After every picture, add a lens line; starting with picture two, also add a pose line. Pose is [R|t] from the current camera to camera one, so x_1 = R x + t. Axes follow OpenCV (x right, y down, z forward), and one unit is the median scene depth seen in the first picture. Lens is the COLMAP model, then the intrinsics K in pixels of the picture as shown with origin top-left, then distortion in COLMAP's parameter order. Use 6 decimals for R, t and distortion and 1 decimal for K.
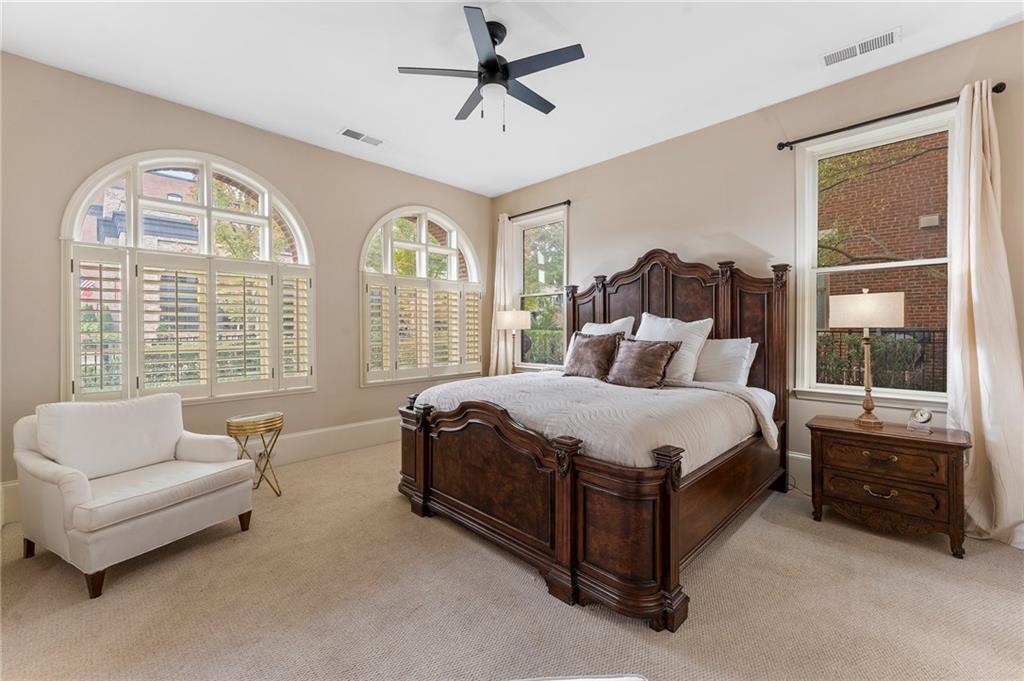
lens RADIAL K [[411.1, 0, 514.5], [0, 411.1, 331.2], [0, 0, 1]] dist [-0.000615, -0.000111]
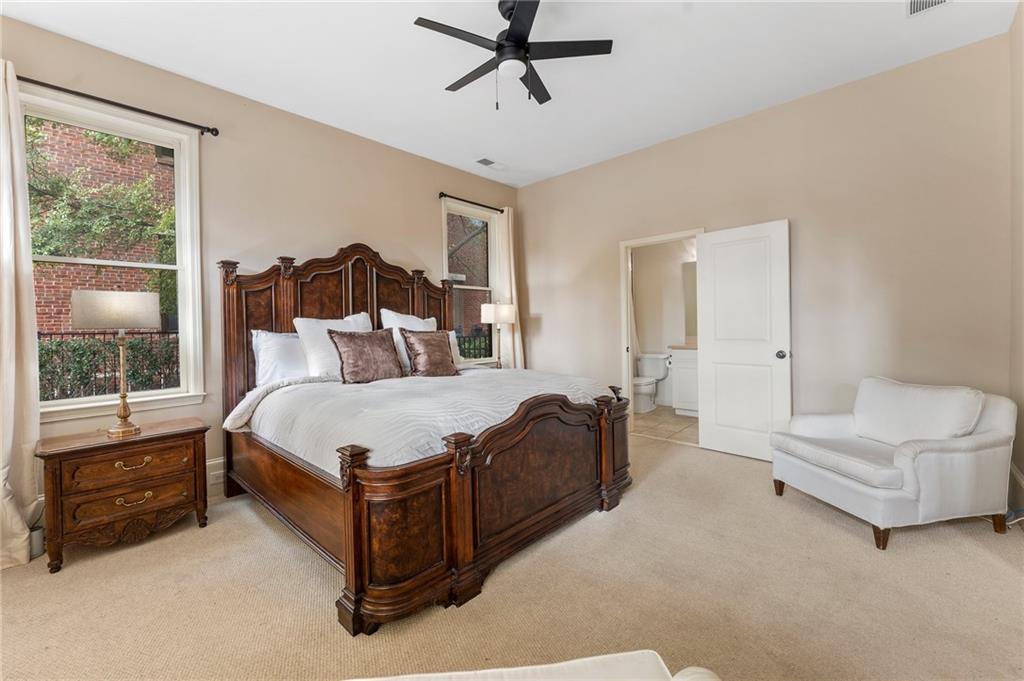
lens RADIAL K [[422.8, 0, 514.2], [0, 422.8, 327.2], [0, 0, 1]] dist [0.001316, 0.000109]
pose [[-0.032357, -0.004837, 0.999465, -0.609443], [0.022539, 0.999730, 0.005568, -0.000214], [-0.999222, 0.022708, -0.032239, 0.622703]]
